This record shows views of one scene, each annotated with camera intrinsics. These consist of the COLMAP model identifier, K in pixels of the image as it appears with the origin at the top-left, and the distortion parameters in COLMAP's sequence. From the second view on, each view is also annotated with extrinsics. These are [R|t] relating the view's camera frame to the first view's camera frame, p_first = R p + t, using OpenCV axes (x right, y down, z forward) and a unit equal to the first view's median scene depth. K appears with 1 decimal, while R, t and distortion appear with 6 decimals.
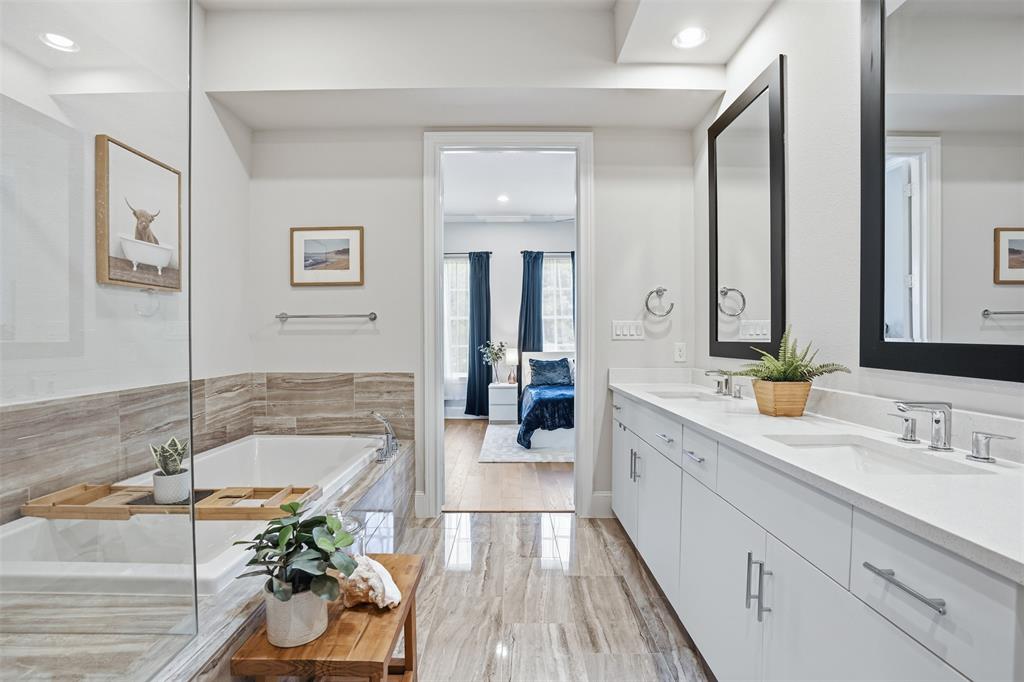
lens RADIAL K [[485.7, 0, 512.0], [0, 485.7, 341.0], [0, 0, 1]] dist [-0.065381, 0.027961]
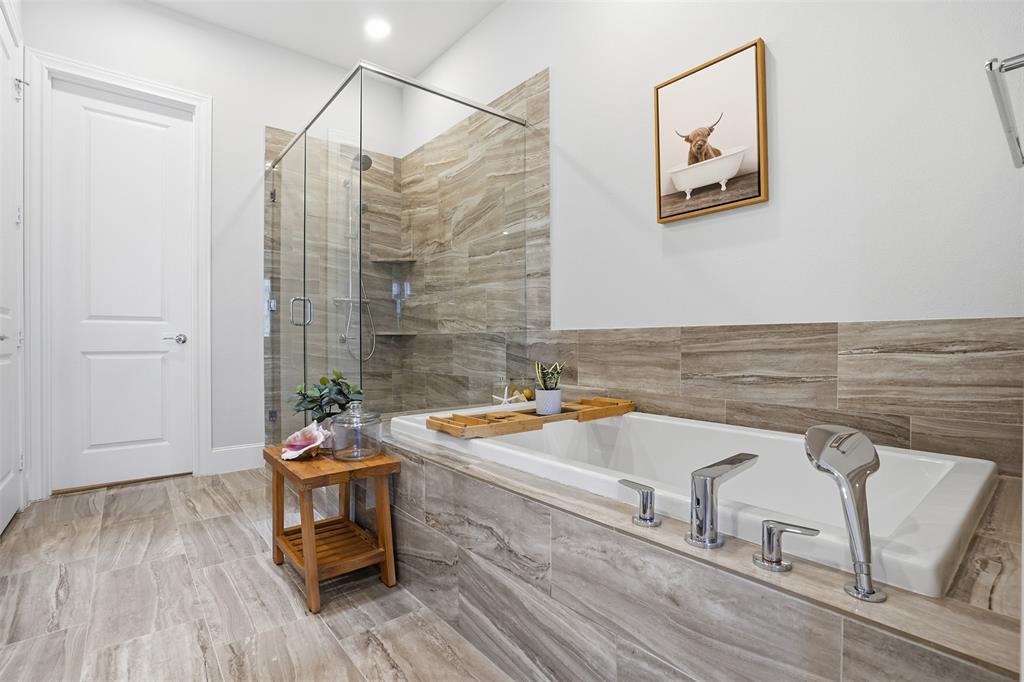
lens RADIAL K [[485.7, 0, 512.0], [0, 485.7, 341.0], [0, 0, 1]] dist [-0.065381, 0.027961]
pose [[-0.774336, 0.003178, -0.632766, 0.071589], [-0.001084, 0.999979, 0.006350, 0.123454], [0.632773, 0.005603, -0.774317, 1.482412]]
